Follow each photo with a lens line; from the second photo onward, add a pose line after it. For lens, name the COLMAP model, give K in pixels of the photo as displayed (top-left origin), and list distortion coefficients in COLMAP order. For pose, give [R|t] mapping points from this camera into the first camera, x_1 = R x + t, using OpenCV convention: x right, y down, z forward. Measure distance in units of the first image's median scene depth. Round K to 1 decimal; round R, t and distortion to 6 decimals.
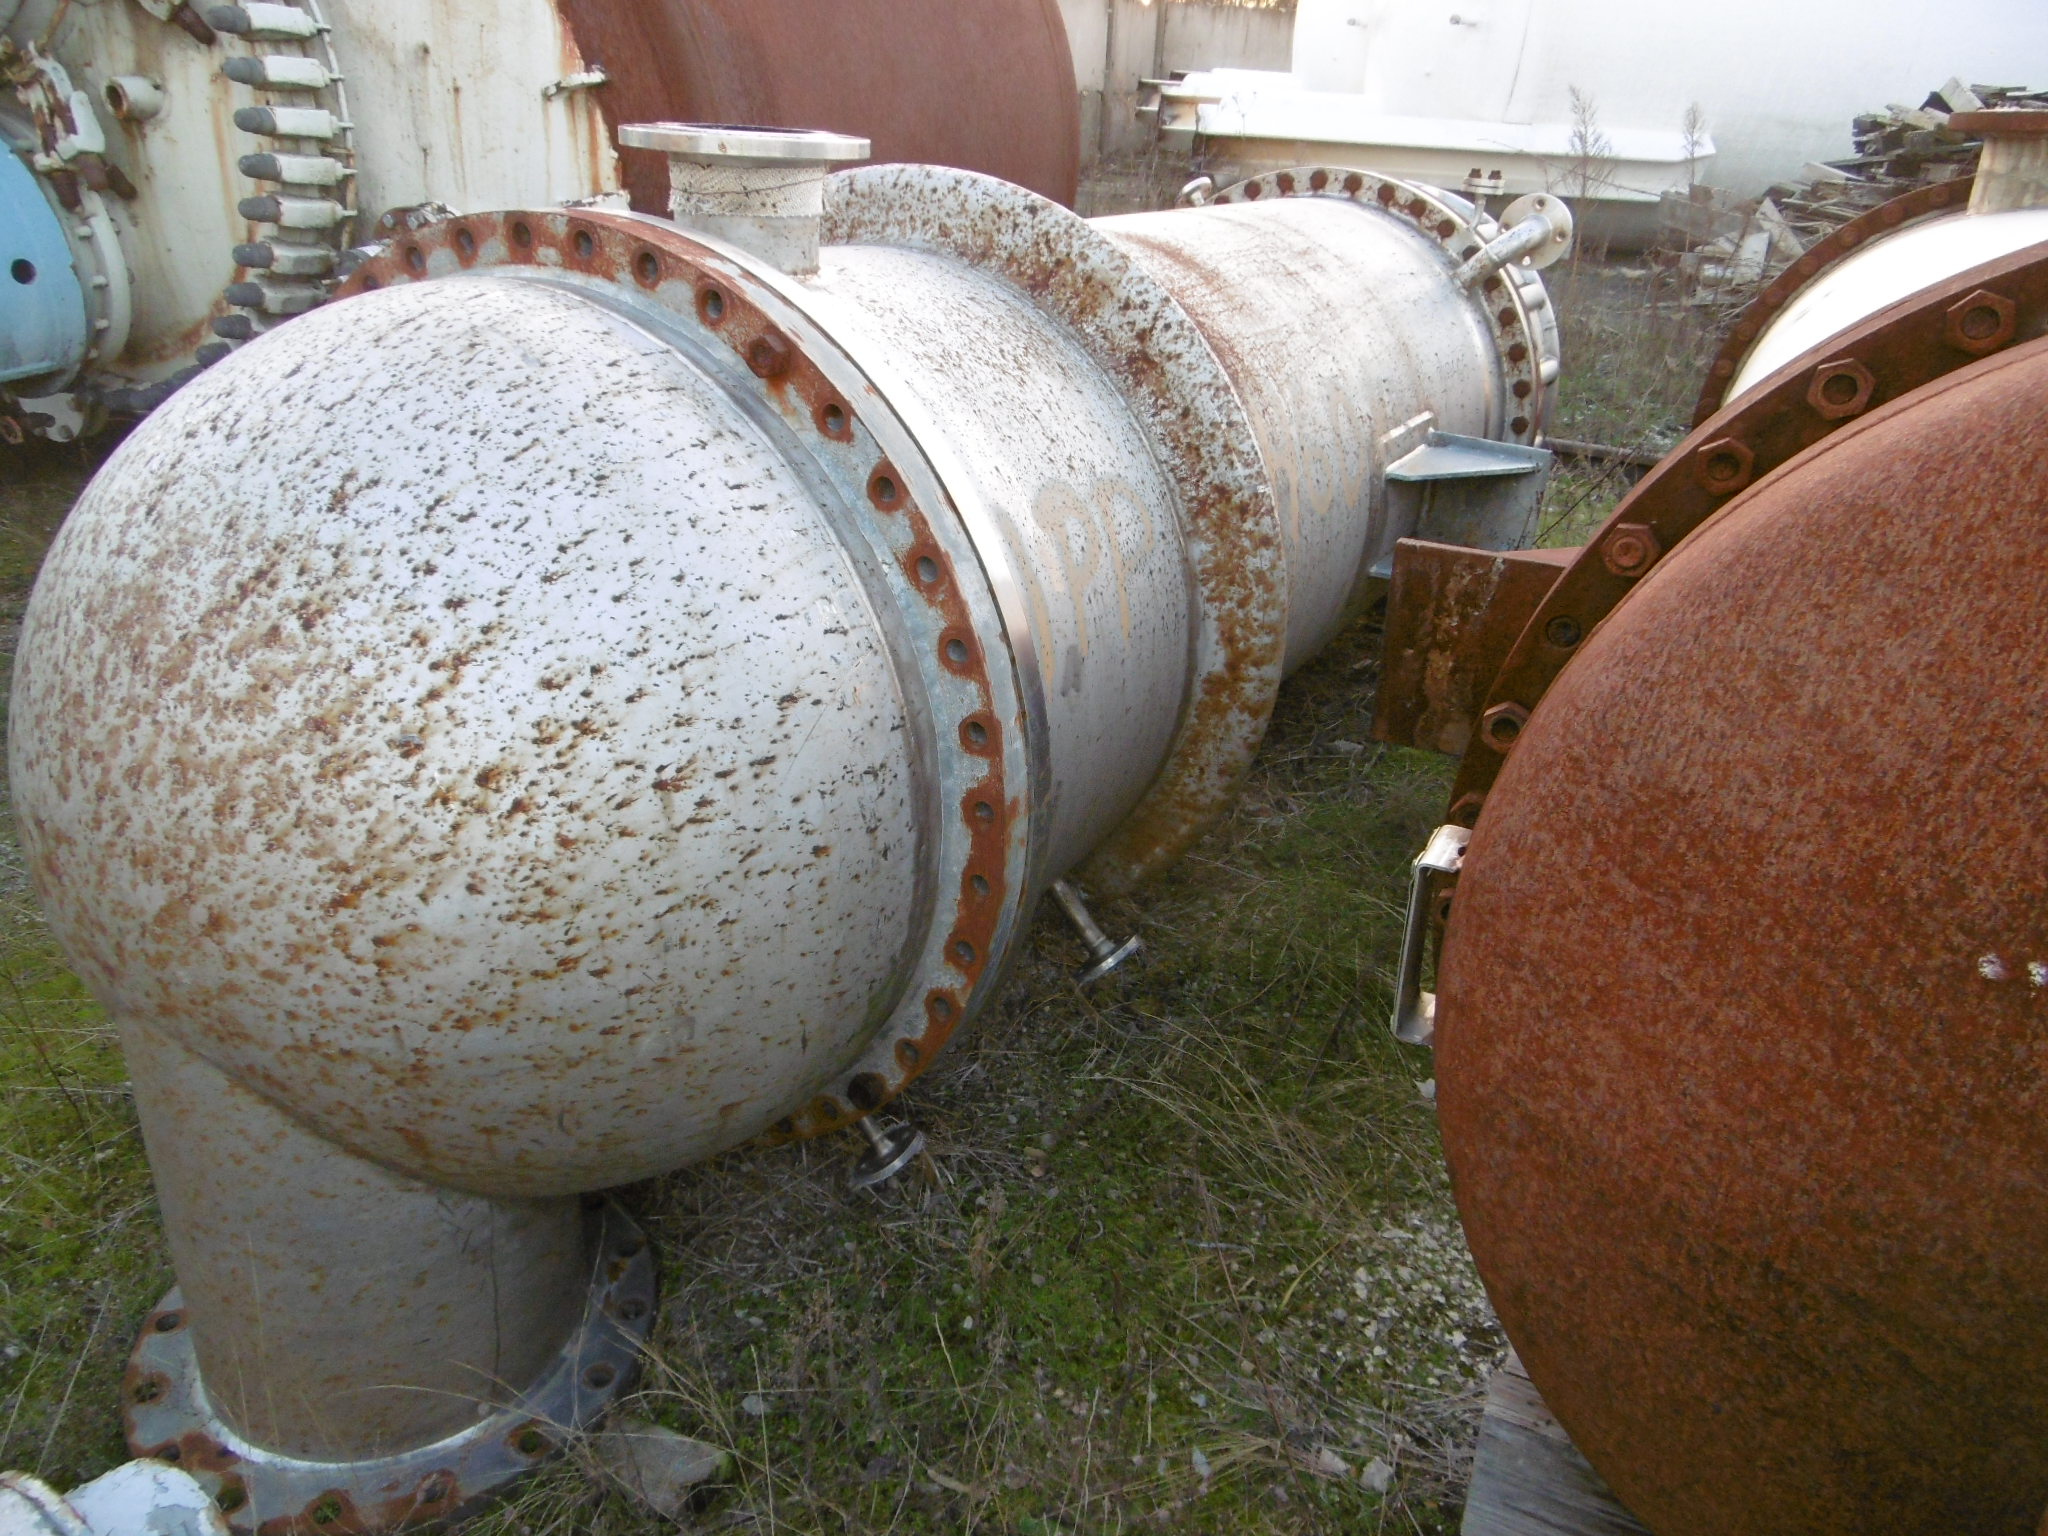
lens RADIAL K [[1450.0, 0, 1021.3], [0, 1450.0, 765.3], [0, 0, 1]] dist [-0.027848, 0.009188]
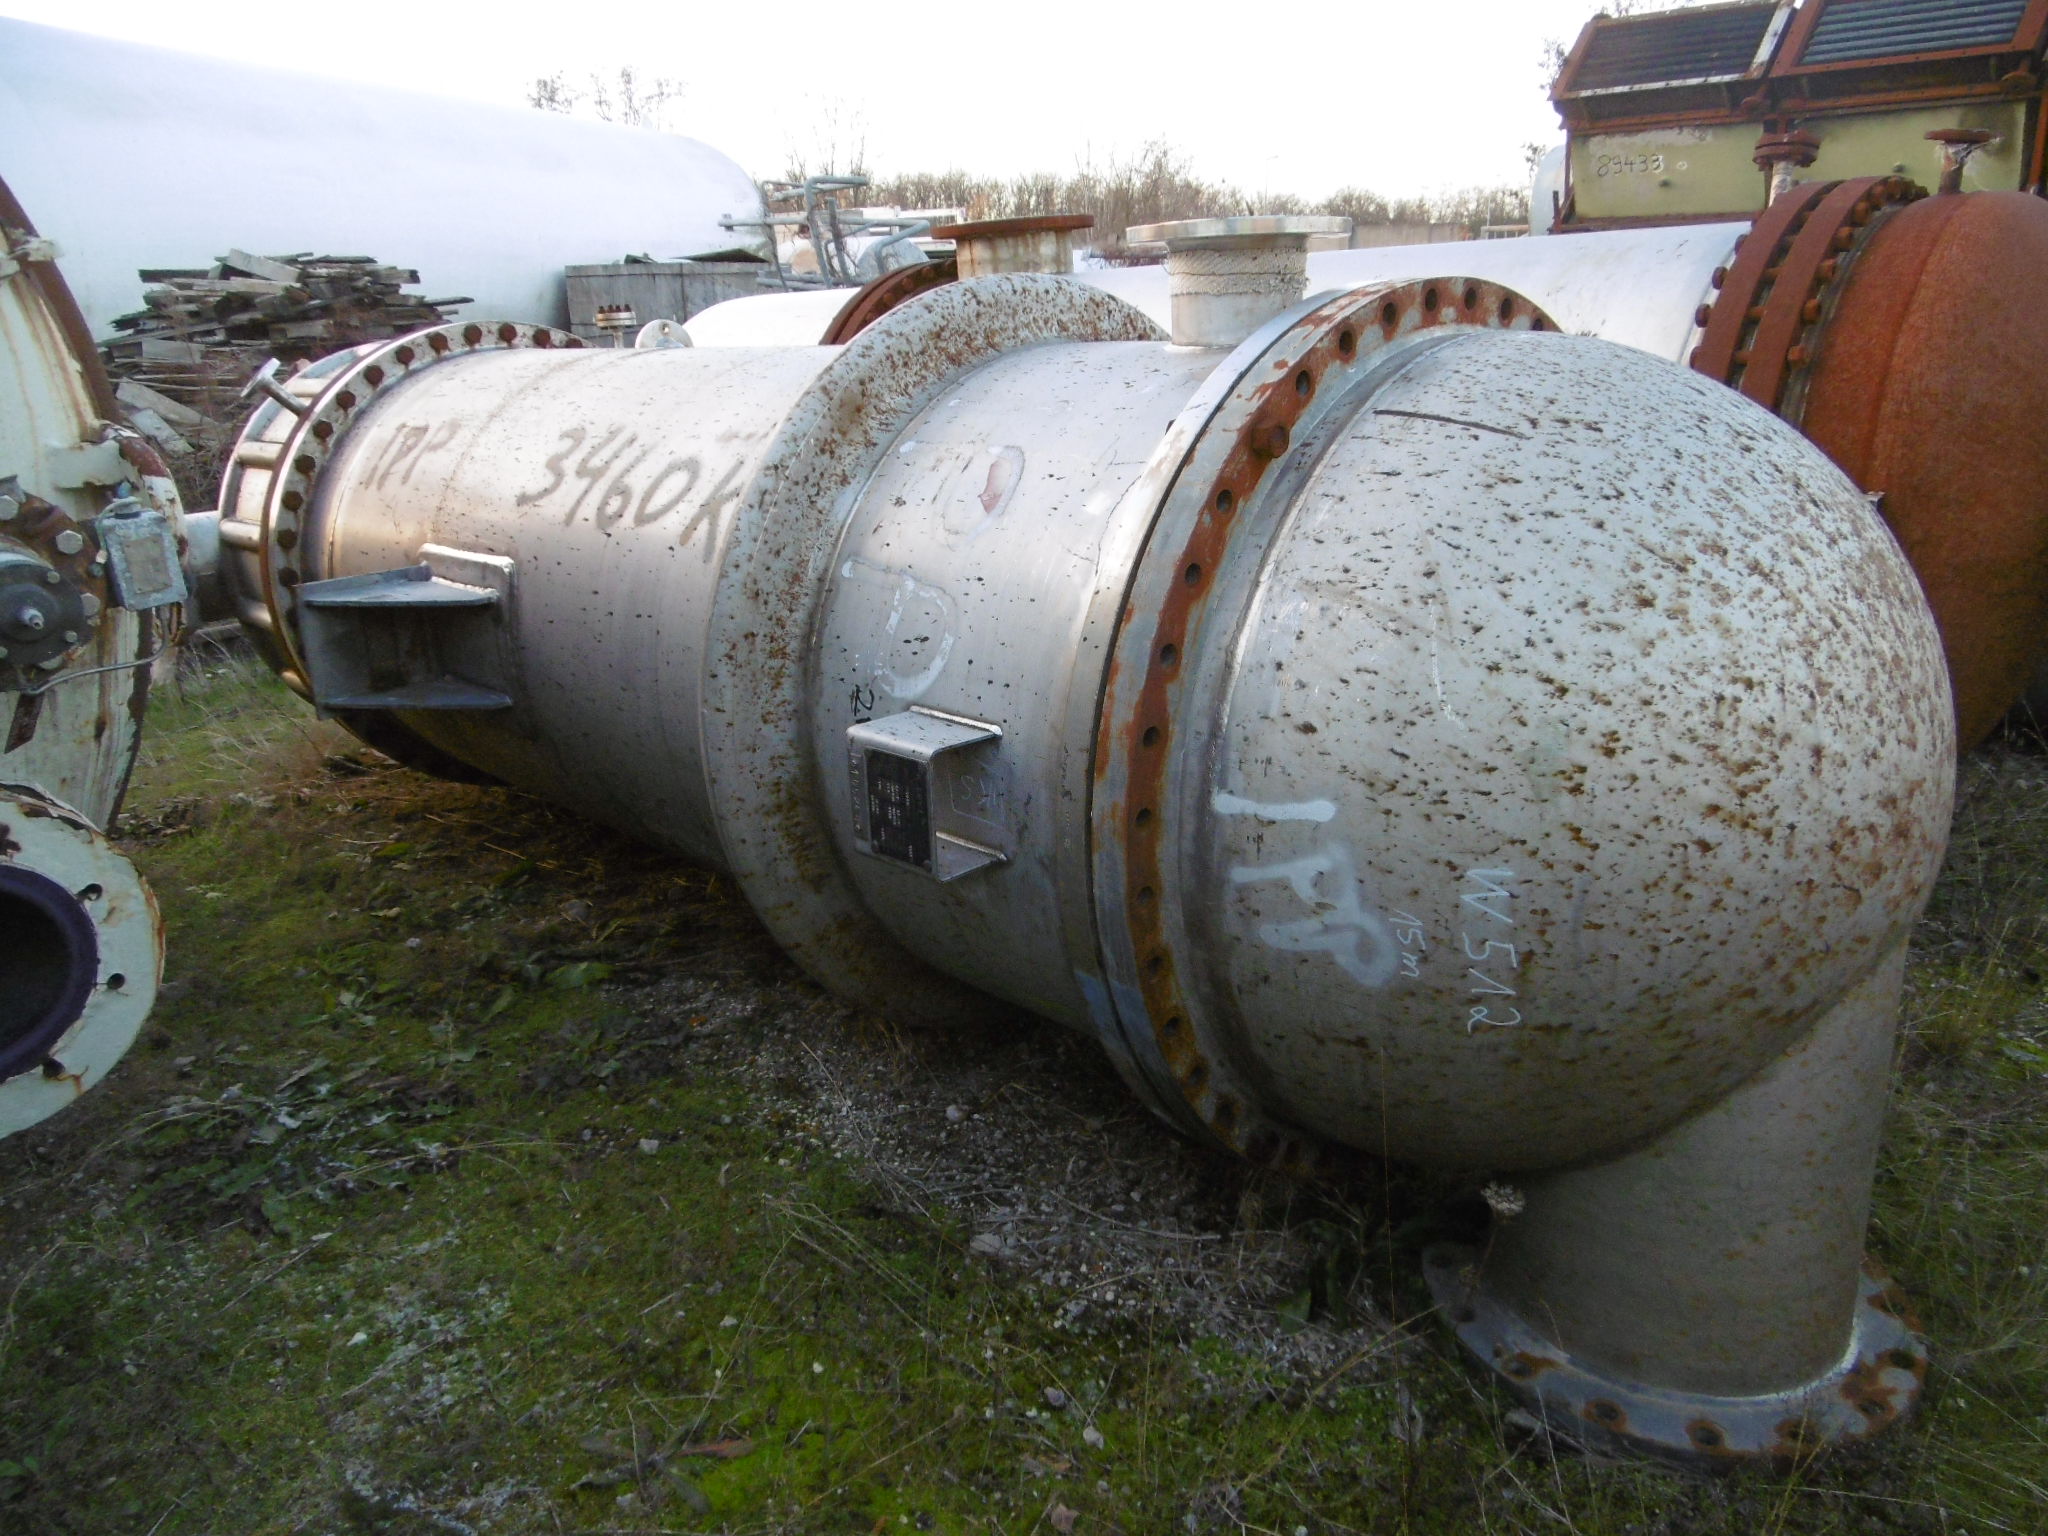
lens RADIAL K [[1450.0, 0, 1021.3], [0, 1450.0, 771.4], [0, 0, 1]] dist [-0.027848, 0.009188]
pose [[0.328674, -0.358945, 0.873574, -1.154803], [0.454733, 0.870833, 0.186730, -0.300582], [-0.827763, 0.335869, 0.449444, 0.659696]]
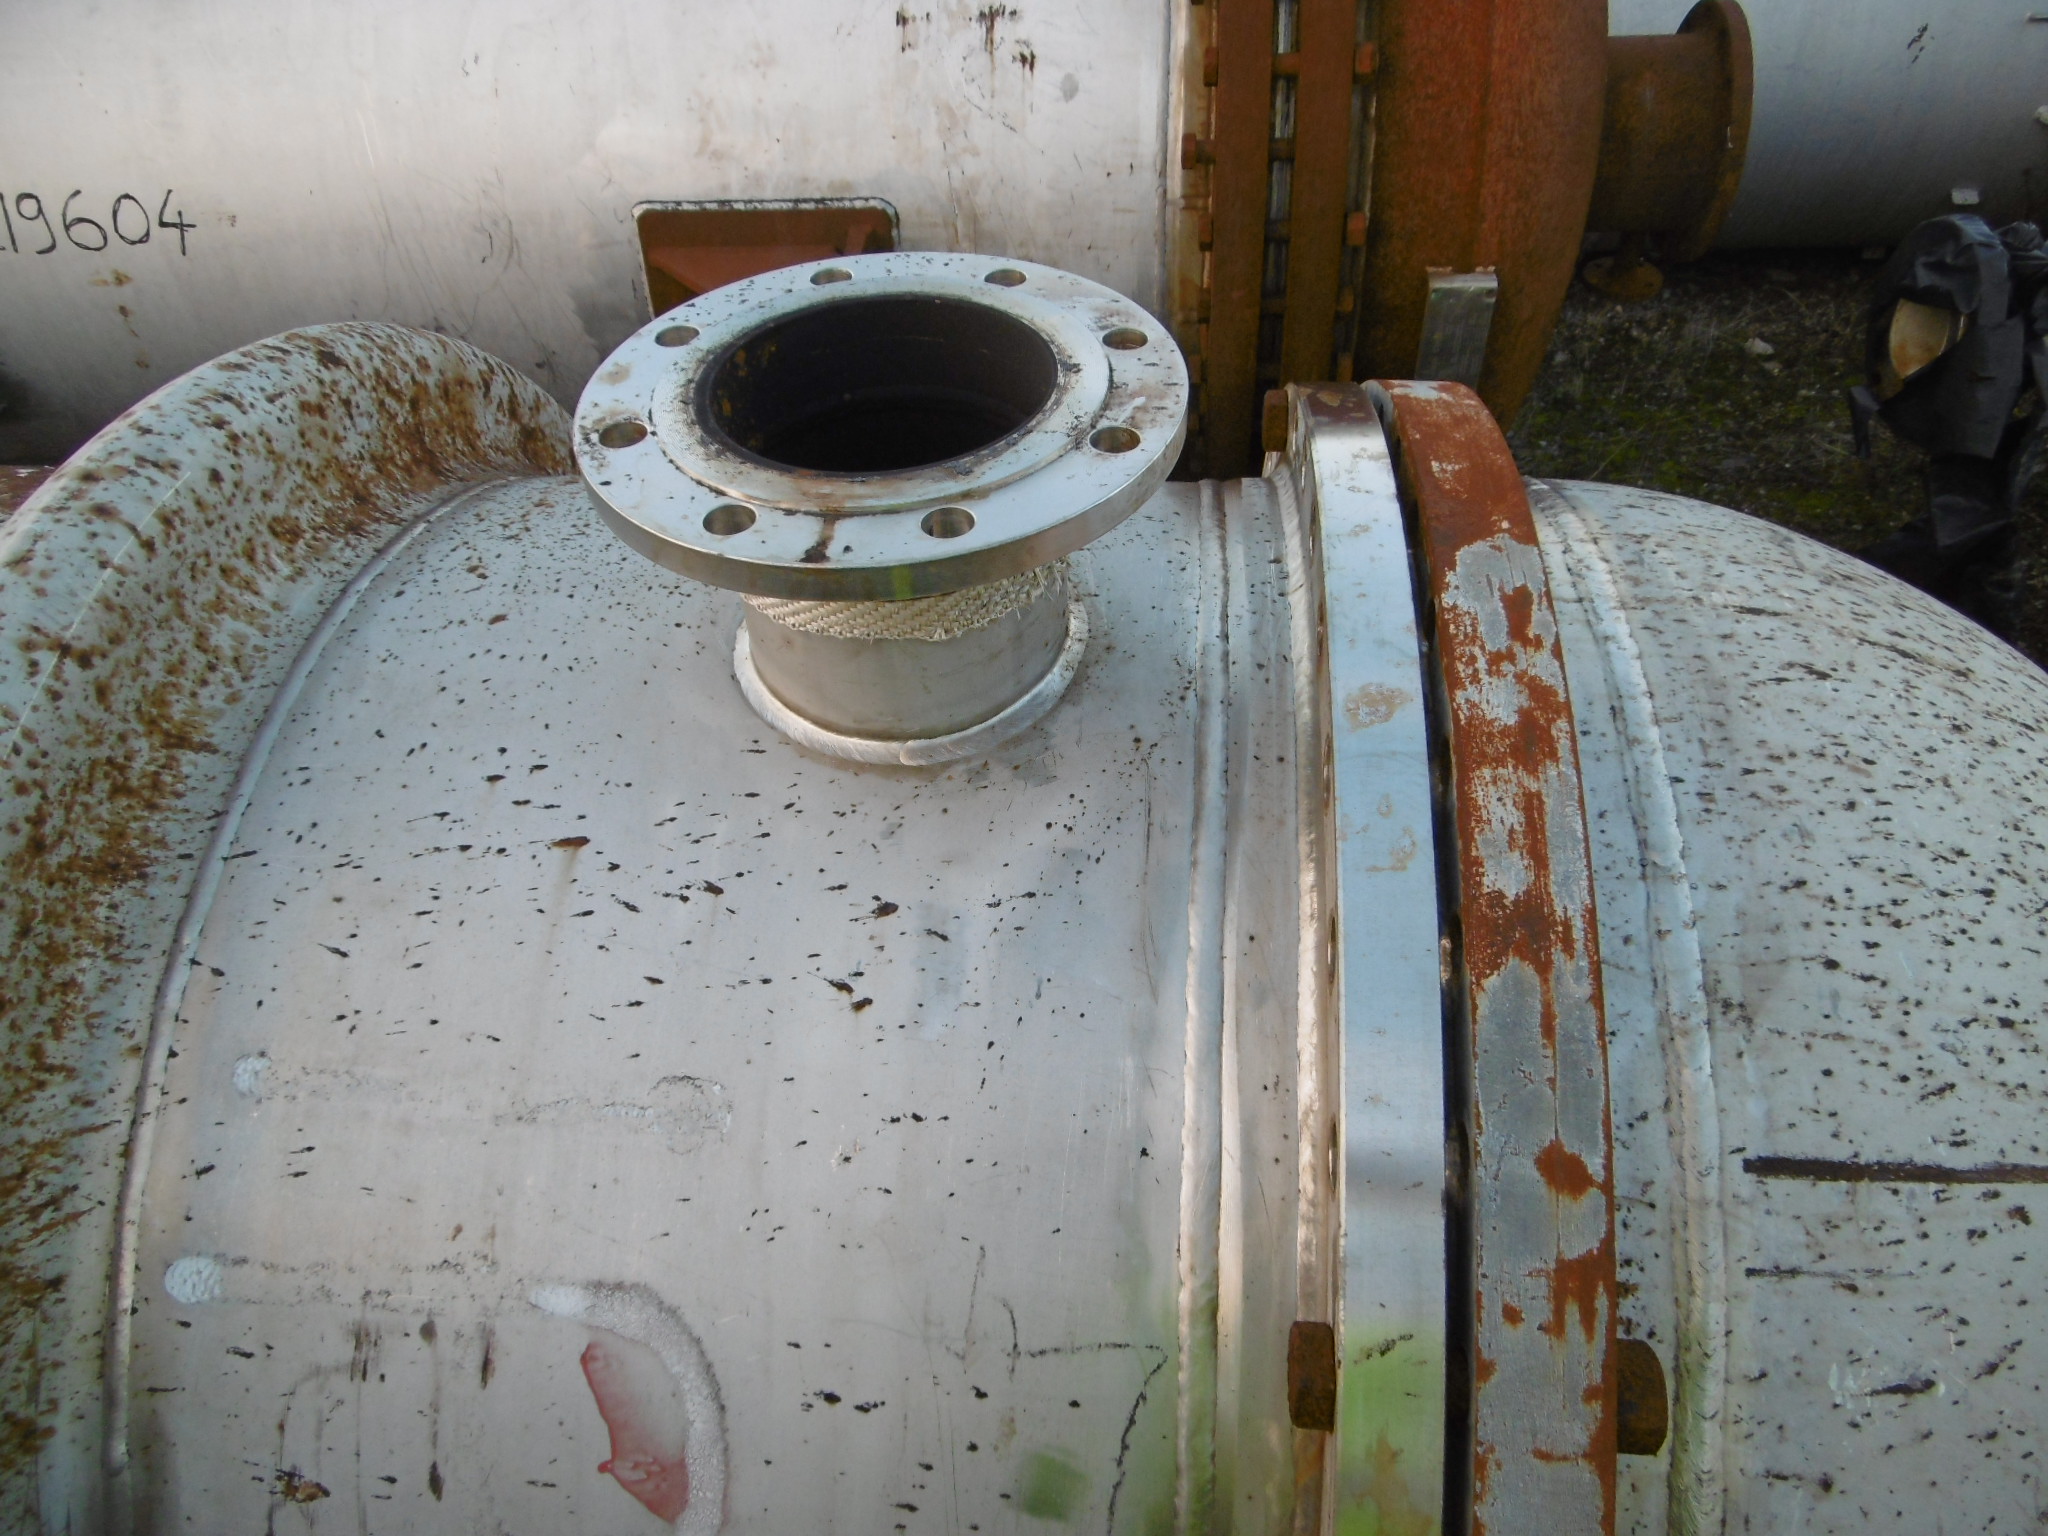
lens RADIAL K [[1450.0, 0, 1012.7], [0, 1450.0, 769.7], [0, 0, 1]] dist [-0.027848, 0.009188]
pose [[-0.372686, -0.685627, 0.625316, -0.439469], [0.404408, 0.486501, 0.774449, -0.579357], [-0.835200, 0.541509, 0.095961, 0.839122]]
